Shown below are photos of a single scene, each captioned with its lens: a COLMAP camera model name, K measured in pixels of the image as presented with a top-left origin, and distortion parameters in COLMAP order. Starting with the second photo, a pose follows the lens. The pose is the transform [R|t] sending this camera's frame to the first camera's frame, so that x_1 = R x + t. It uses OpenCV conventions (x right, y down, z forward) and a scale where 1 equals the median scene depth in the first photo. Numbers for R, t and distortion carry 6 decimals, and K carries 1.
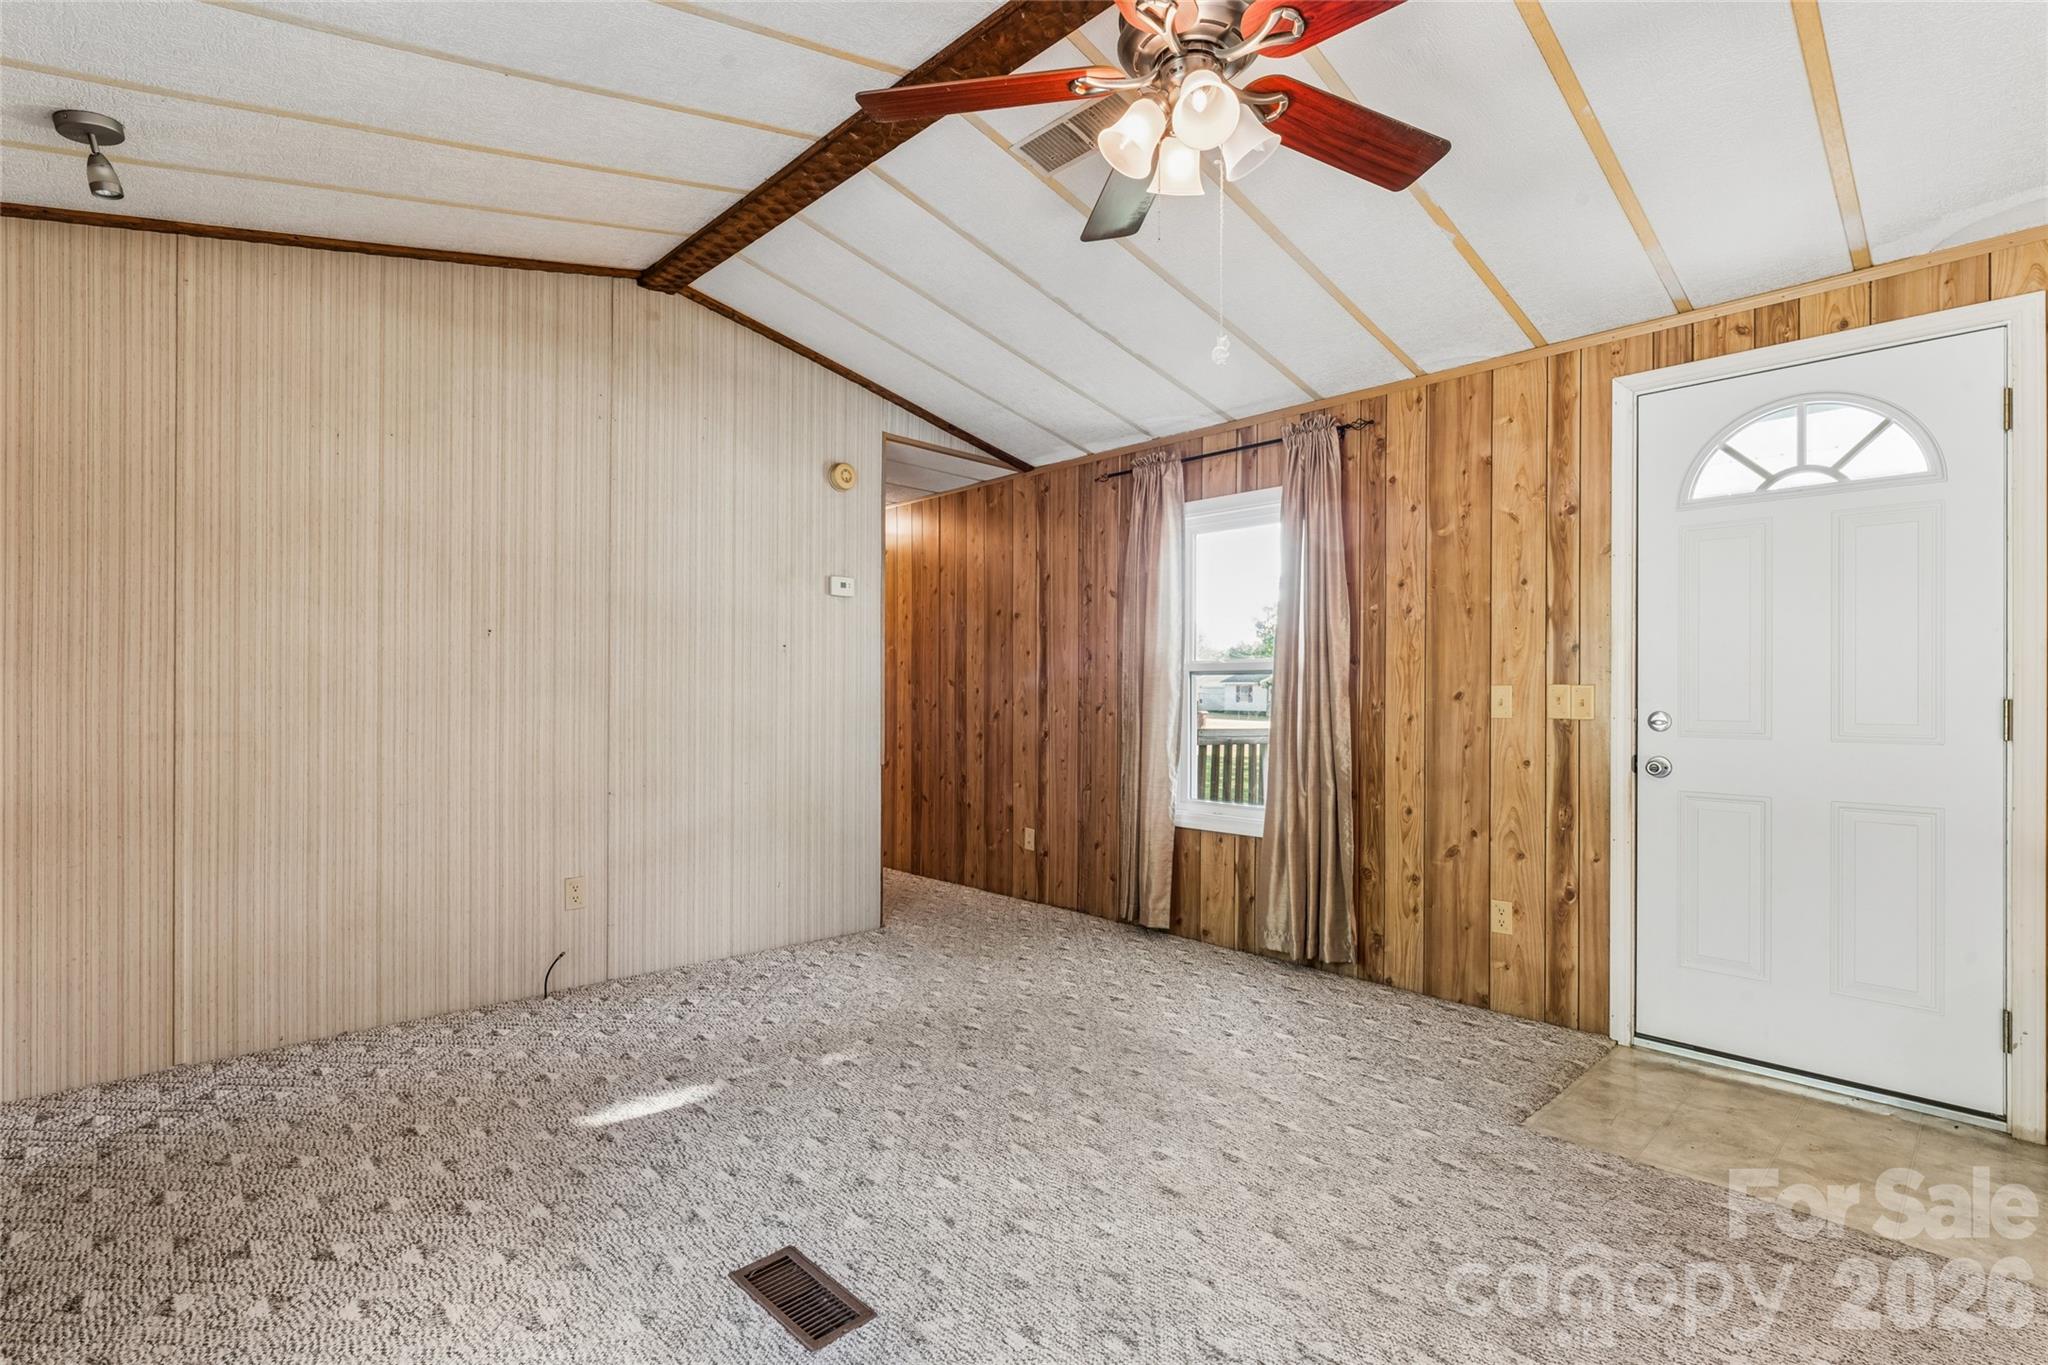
lens RADIAL K [[940.1, 0, 1013.9], [0, 940.1, 694.3], [0, 0, 1]] dist [-0.003499, 0.000899]
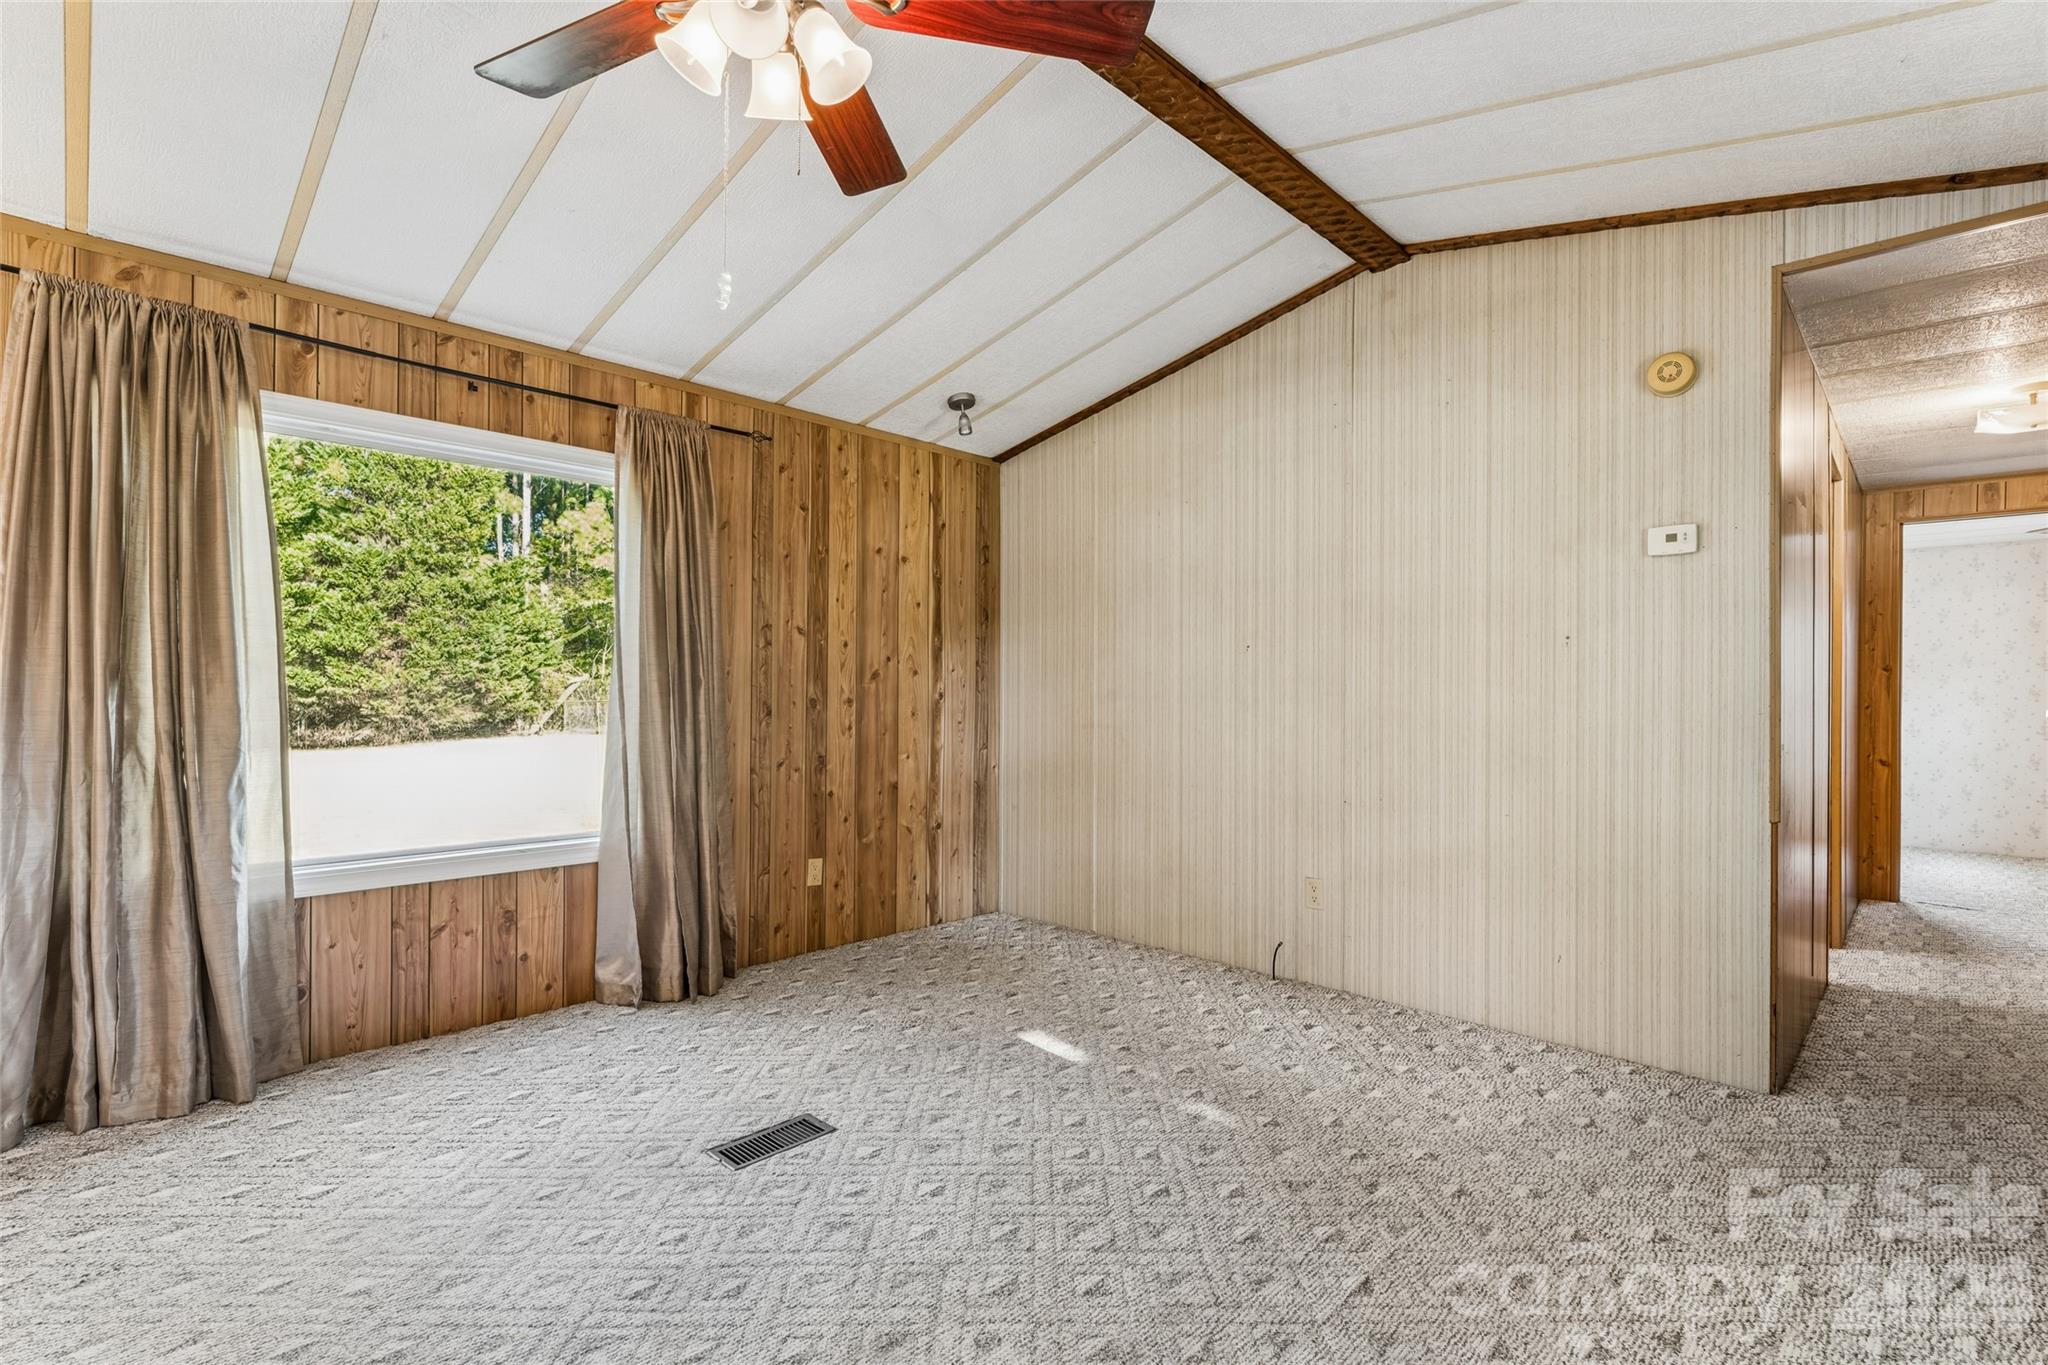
lens RADIAL K [[940.1, 0, 1016.9], [0, 940.1, 688.1], [0, 0, 1]] dist [-0.003499, 0.000899]
pose [[0.036167, -0.015164, -0.999231, 0.595229], [-0.008501, 0.999844, -0.015481, 0.004623], [0.999310, 0.009054, 0.036032, 0.674665]]
